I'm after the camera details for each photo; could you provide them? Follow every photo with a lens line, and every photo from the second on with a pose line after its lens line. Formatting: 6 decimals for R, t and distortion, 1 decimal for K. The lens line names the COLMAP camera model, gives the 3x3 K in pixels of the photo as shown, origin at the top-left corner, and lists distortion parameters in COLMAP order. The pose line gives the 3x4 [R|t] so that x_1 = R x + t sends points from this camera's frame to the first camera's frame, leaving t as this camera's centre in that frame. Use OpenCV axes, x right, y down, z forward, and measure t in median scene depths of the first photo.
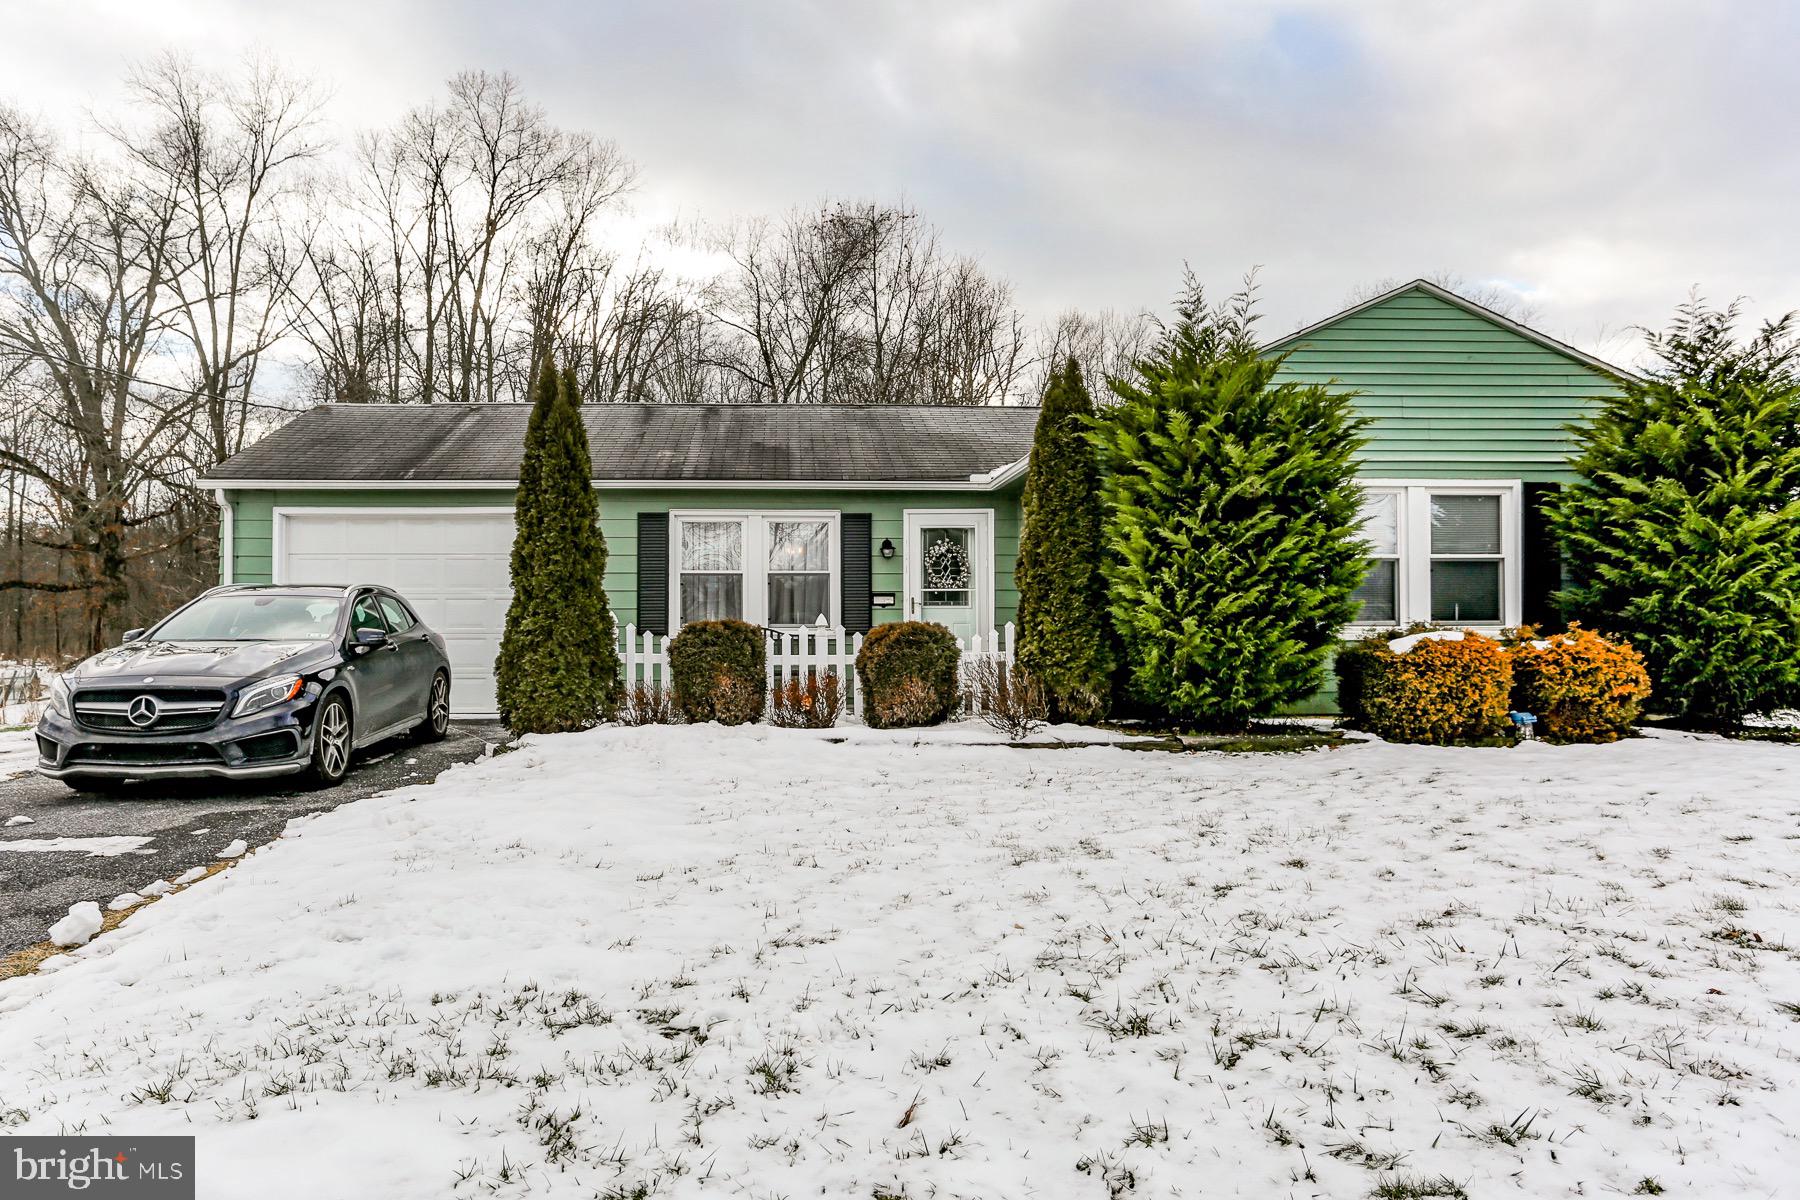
lens RADIAL K [[1113.7, 0, 855.1], [0, 1113.7, 630.6], [0, 0, 1]] dist [-0.018386, 0.002726]
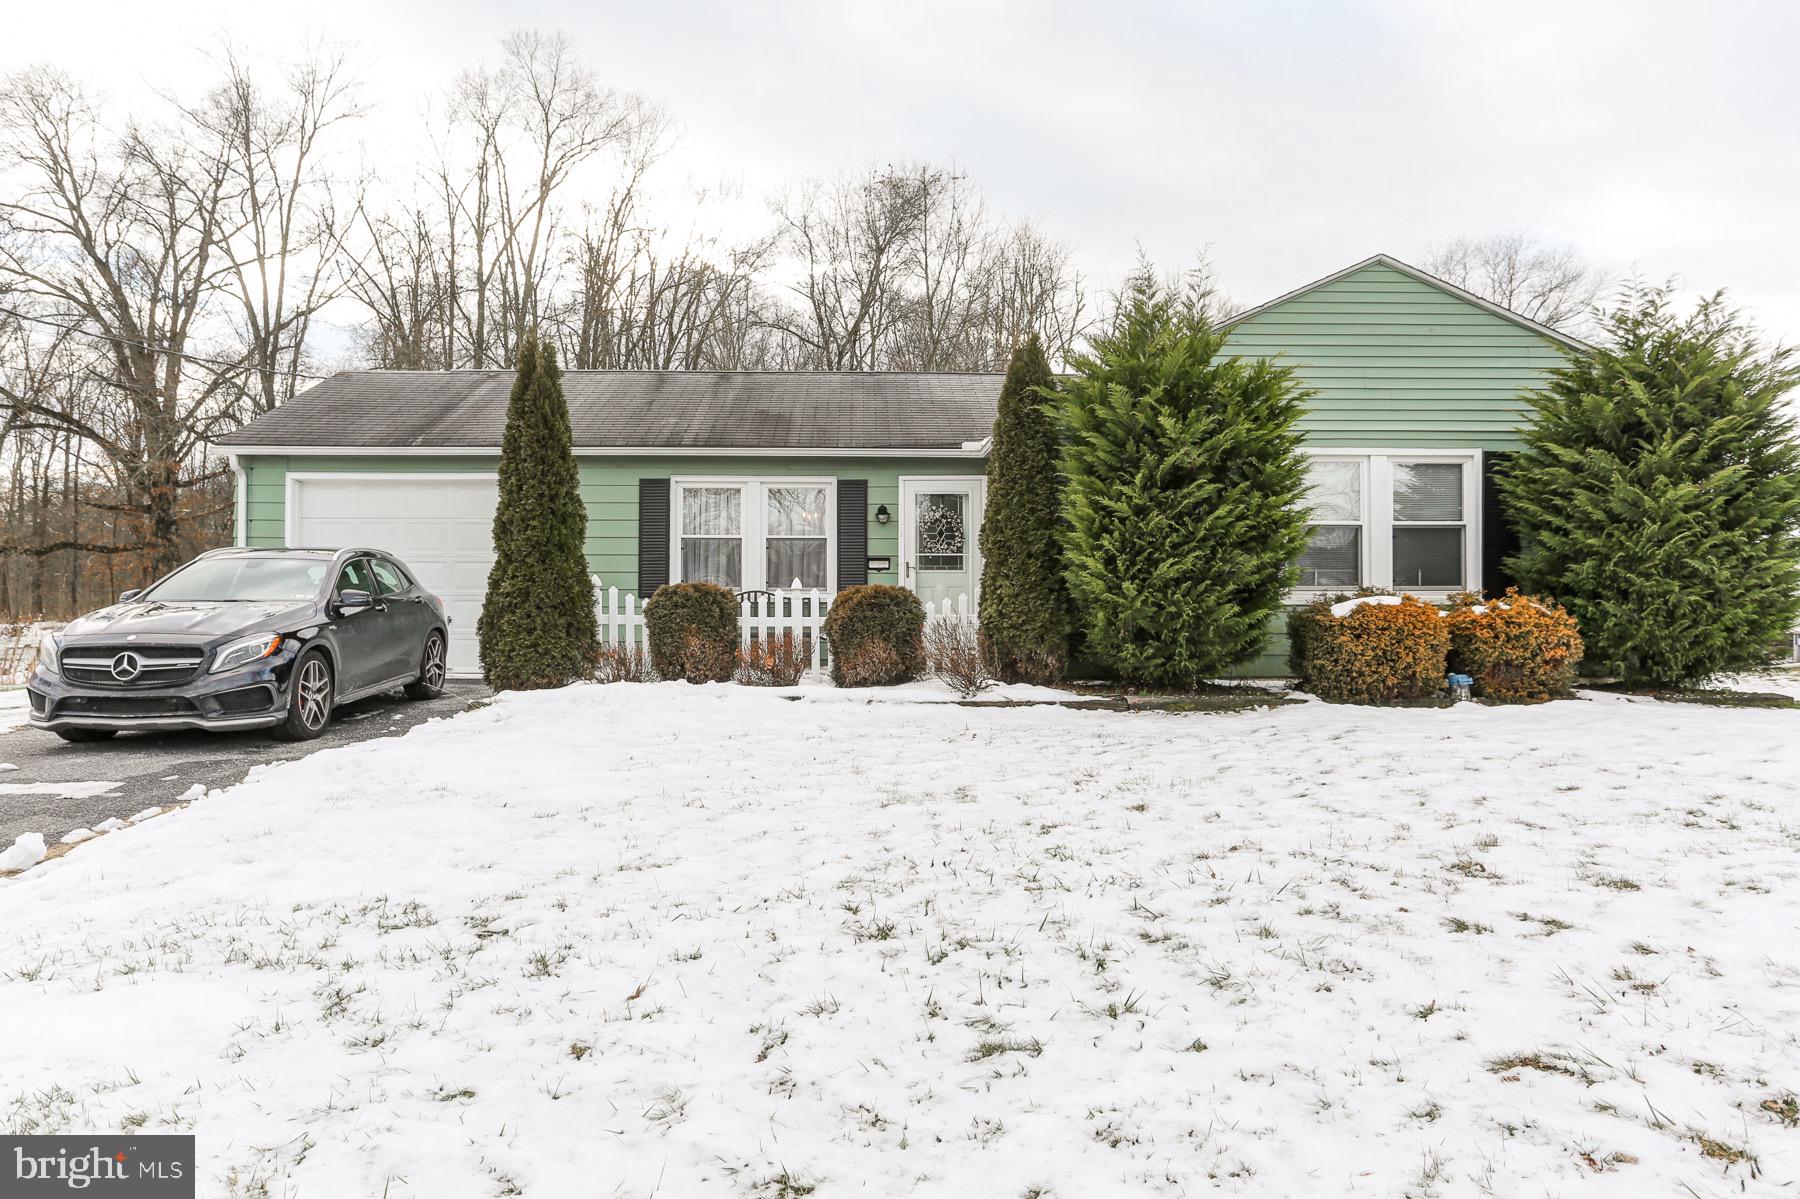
lens RADIAL K [[1128.1, 0, 904.4], [0, 1128.1, 596.1], [0, 0, 1]] dist [-0.016034, 0.005988]
pose [[0.999933, 0.003174, -0.011100, 0.089296], [-0.003159, 0.999994, 0.001324, 0.000682], [0.011104, -0.001288, 0.999938, -0.055698]]
